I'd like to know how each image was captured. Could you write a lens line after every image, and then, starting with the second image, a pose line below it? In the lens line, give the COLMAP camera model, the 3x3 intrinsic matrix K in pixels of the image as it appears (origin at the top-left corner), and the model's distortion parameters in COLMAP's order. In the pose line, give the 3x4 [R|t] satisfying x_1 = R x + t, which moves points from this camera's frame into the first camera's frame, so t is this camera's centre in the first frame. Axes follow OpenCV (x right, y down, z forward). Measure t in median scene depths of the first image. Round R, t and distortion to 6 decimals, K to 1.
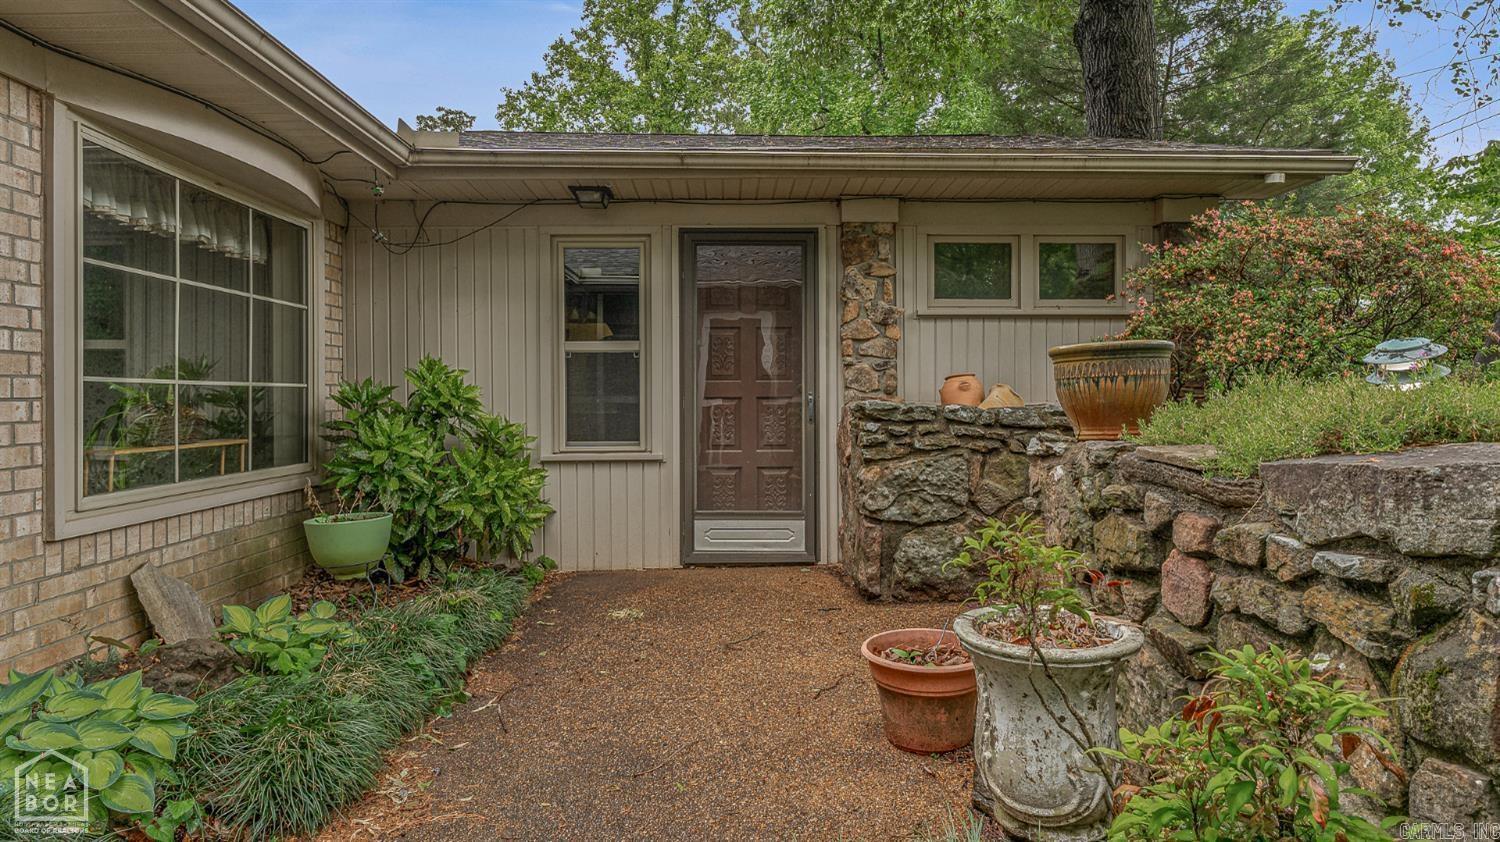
lens RADIAL K [[834.8, 0, 751.1], [0, 834.8, 412.7], [0, 0, 1]] dist [-0.006113, -0.000784]
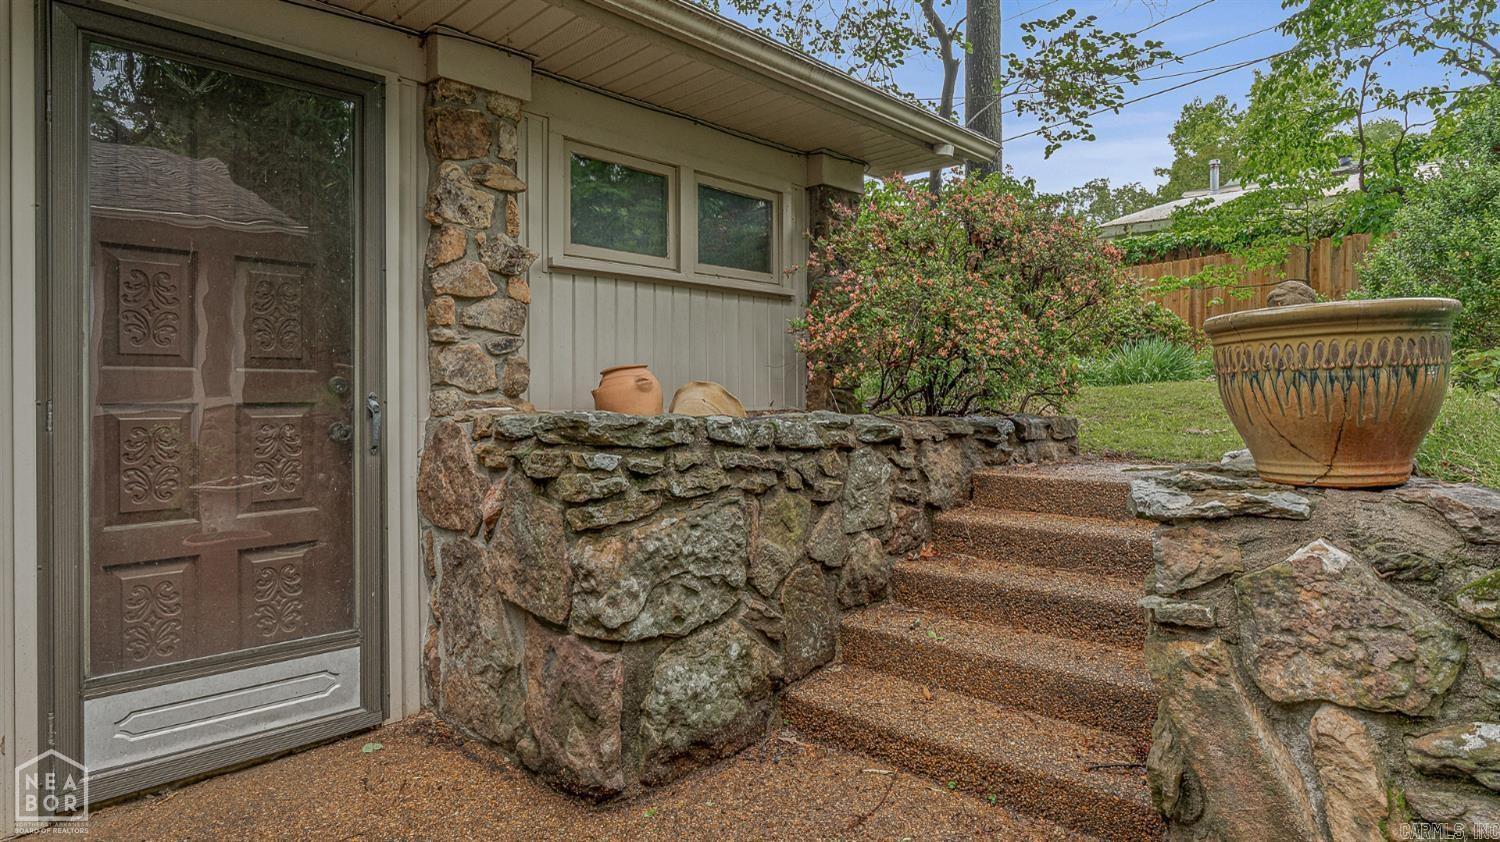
lens RADIAL K [[834.8, 0, 753.0], [0, 834.8, 400.4], [0, 0, 1]] dist [-0.006113, -0.000784]
pose [[0.710507, -0.003591, 0.703681, -0.147914], [0.015069, 0.999835, -0.010113, -0.013704], [-0.703529, 0.017789, 0.710444, 0.572922]]
